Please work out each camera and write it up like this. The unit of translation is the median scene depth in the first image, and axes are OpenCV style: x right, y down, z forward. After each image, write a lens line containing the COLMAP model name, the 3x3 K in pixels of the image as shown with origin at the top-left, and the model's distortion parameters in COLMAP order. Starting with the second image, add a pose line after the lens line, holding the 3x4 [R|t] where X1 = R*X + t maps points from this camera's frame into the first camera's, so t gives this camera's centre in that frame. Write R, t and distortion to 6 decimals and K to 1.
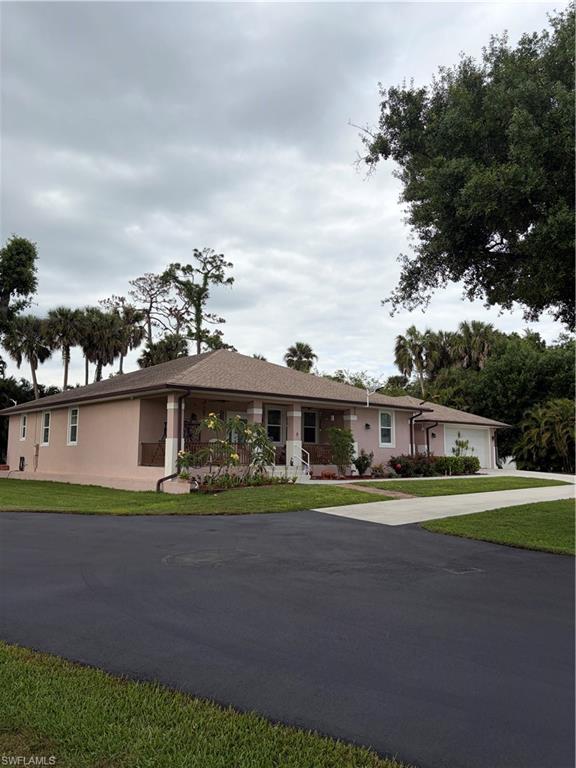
lens RADIAL K [[576.2, 0, 288.0], [0, 576.2, 384.0], [0, 0, 1]] dist [0.112834, -0.257168]
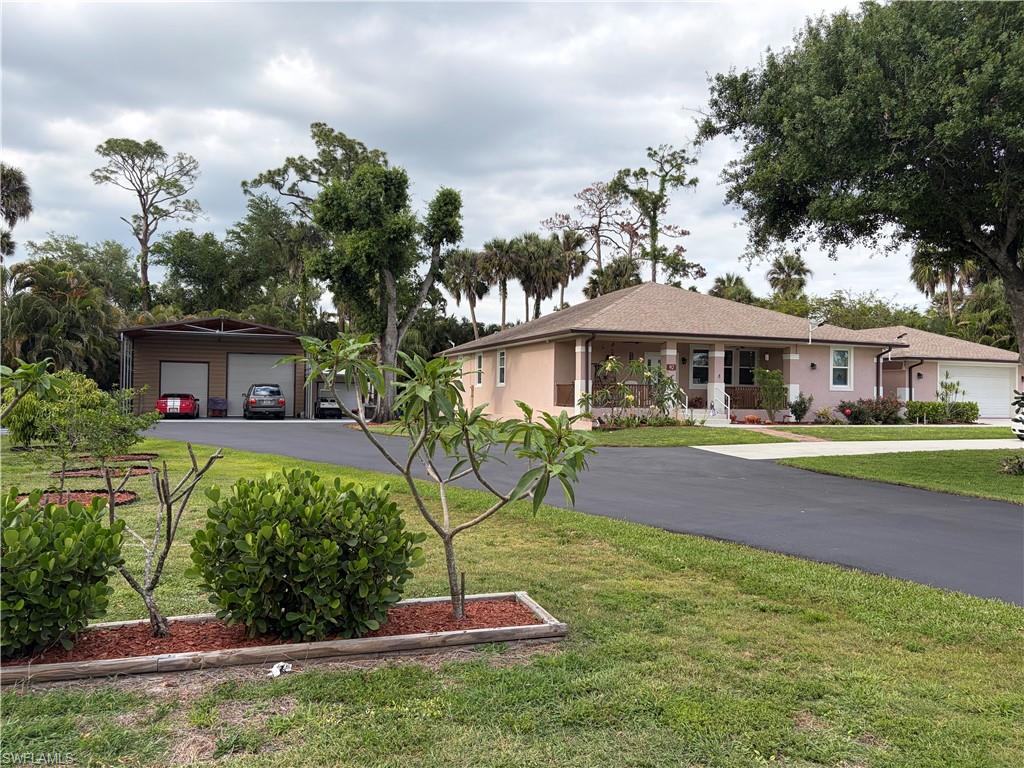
lens RADIAL K [[771.0, 0, 514.0], [0, 771.0, 385.8], [0, 0, 1]] dist [0.061539, -0.076153]
pose [[0.929796, 0.002376, -0.368068, 0.070223], [0.035182, 0.994827, 0.095298, -0.011600], [0.366391, -0.101557, 0.924902, -0.116935]]
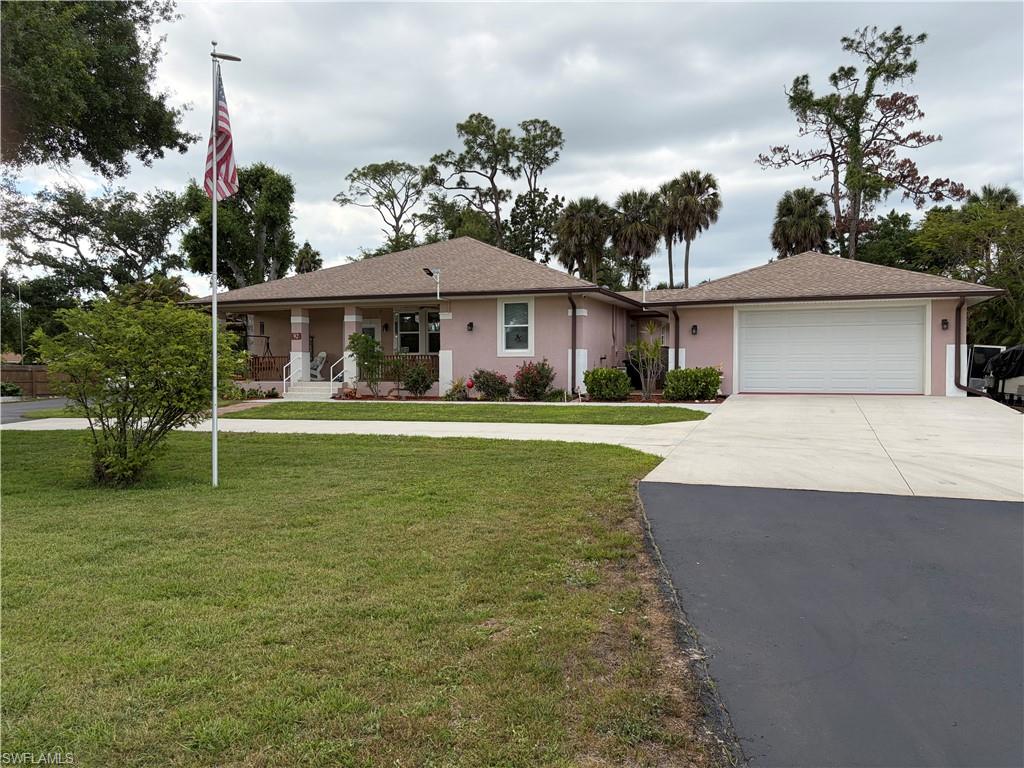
lens RADIAL K [[771.0, 0, 514.0], [0, 771.0, 385.8], [0, 0, 1]] dist [0.061539, -0.076153]
pose [[0.453287, 0.010622, -0.891301, 0.456515], [0.110661, 0.991523, 0.068094, 0.040643], [0.884469, -0.129499, 0.448269, 0.294893]]
